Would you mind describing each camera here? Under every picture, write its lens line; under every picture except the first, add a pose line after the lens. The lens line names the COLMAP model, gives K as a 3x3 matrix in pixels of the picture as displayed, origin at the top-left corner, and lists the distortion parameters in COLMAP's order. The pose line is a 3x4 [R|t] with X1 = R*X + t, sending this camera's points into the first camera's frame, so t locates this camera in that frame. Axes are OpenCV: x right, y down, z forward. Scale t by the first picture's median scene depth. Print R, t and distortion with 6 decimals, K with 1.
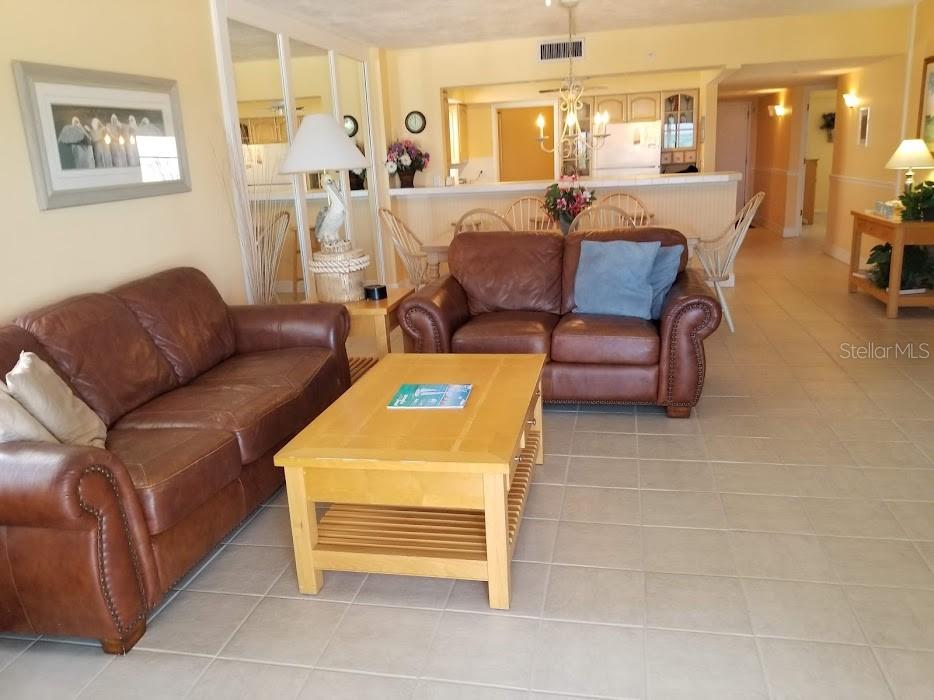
lens RADIAL K [[744.5, 0, 462.1], [0, 744.5, 353.7], [0, 0, 1]] dist [0.004277, -0.037973]
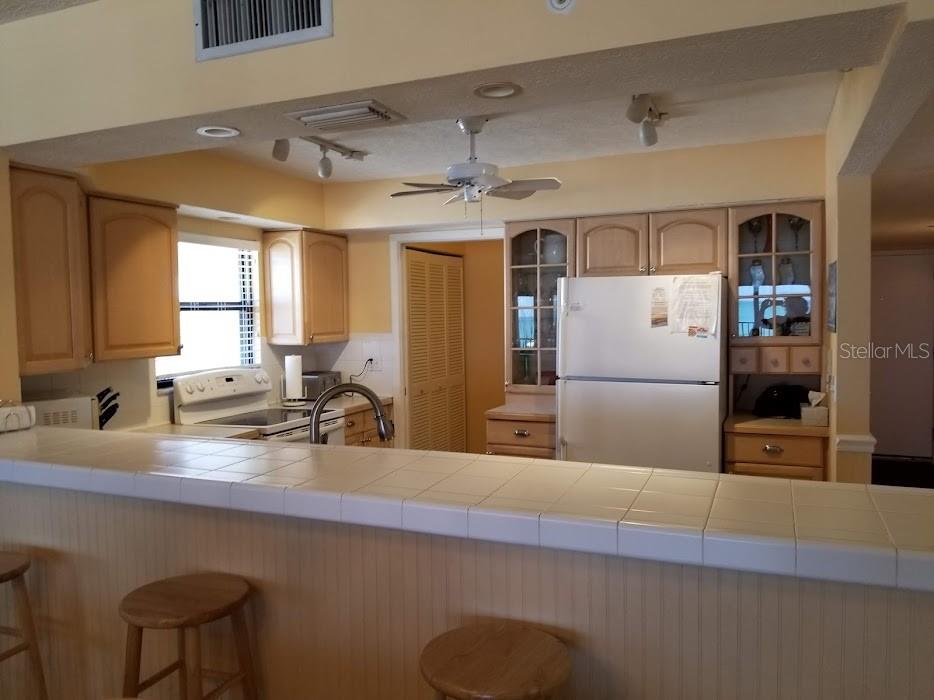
lens RADIAL K [[744.5, 0, 462.1], [0, 744.5, 346.5], [0, 0, 1]] dist [0.004277, -0.037973]
pose [[0.981129, 0.048809, -0.187091, 0.202090], [-0.086303, 0.976426, -0.197850, -0.178351], [0.173024, 0.210263, 0.962212, 0.583465]]
